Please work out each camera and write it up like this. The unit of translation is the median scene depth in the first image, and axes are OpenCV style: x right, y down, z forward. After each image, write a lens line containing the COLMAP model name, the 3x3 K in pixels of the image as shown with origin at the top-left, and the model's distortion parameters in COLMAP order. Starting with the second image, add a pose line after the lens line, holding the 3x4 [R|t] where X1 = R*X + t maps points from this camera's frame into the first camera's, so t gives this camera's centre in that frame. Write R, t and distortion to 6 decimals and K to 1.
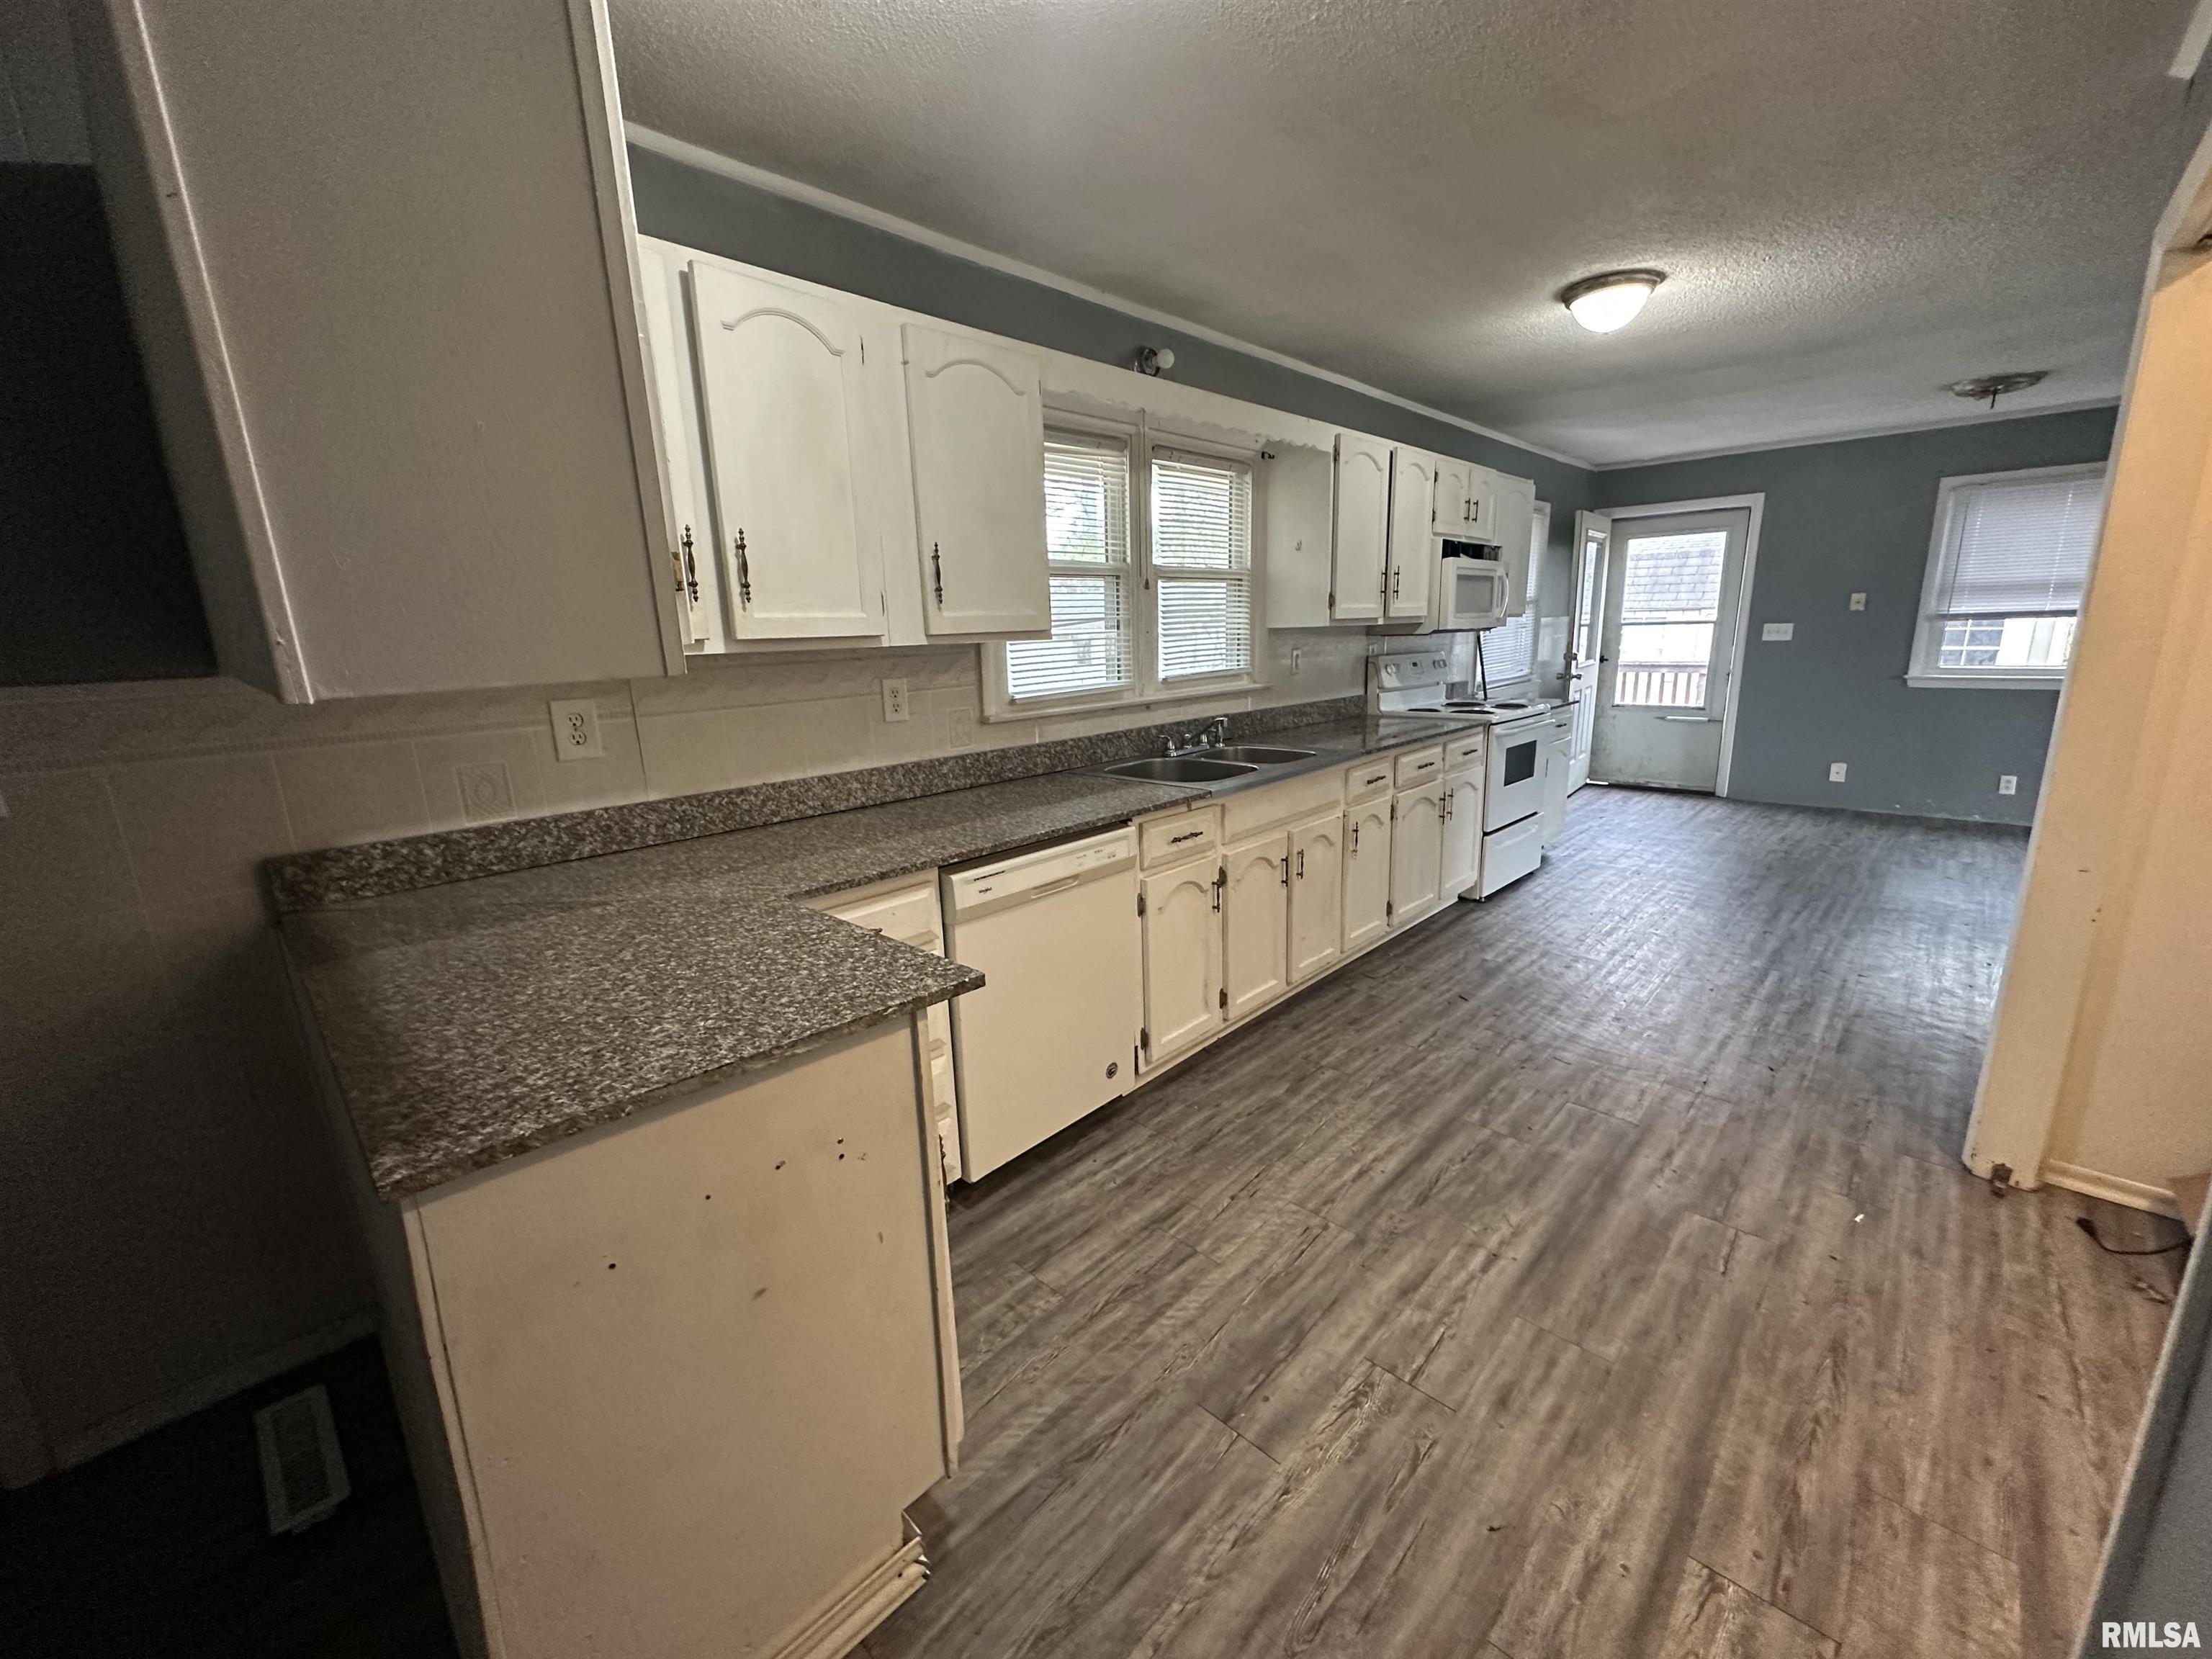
lens RADIAL K [[888.2, 0, 1113.7], [0, 888.2, 832.8], [0, 0, 1]] dist [-0.001686, 0.000985]
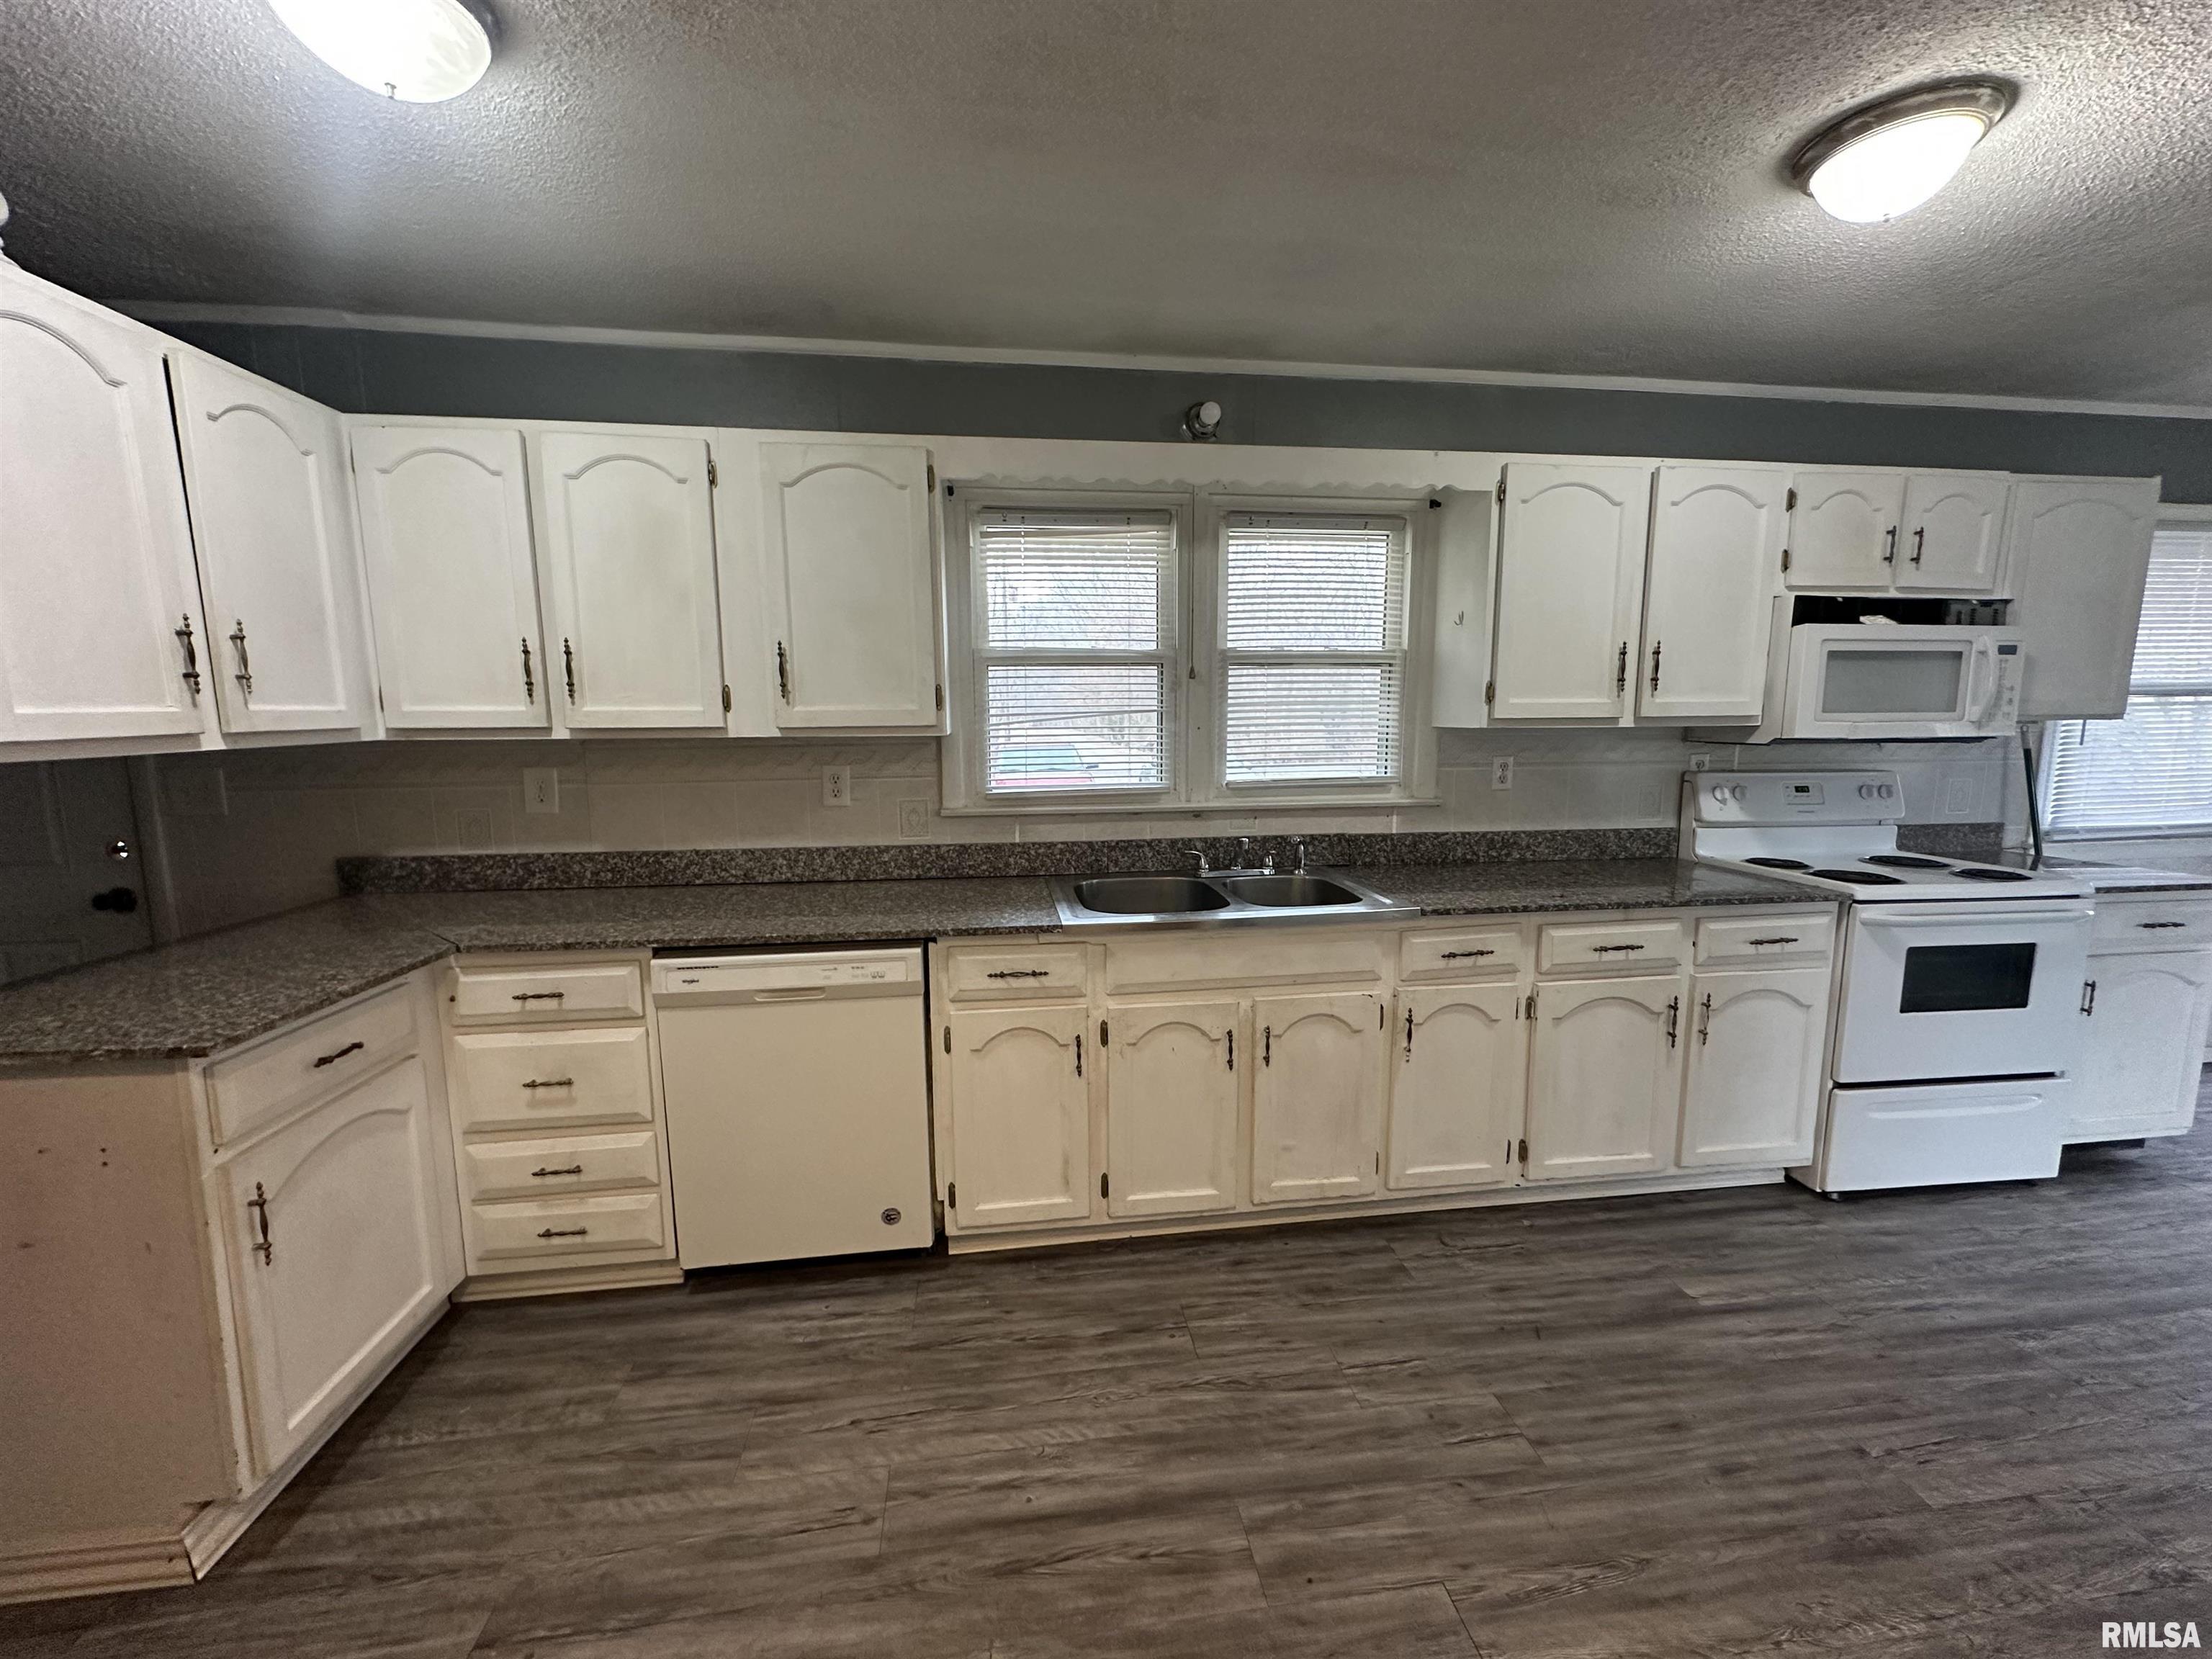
lens RADIAL K [[888.2, 0, 1112.1], [0, 888.2, 832.3], [0, 0, 1]] dist [-0.001686, 0.000985]
pose [[0.774033, 0.111744, -0.623207, 0.576551], [-0.159923, 0.986892, -0.021672, -0.108247], [0.612616, 0.116440, 0.781757, 0.335716]]
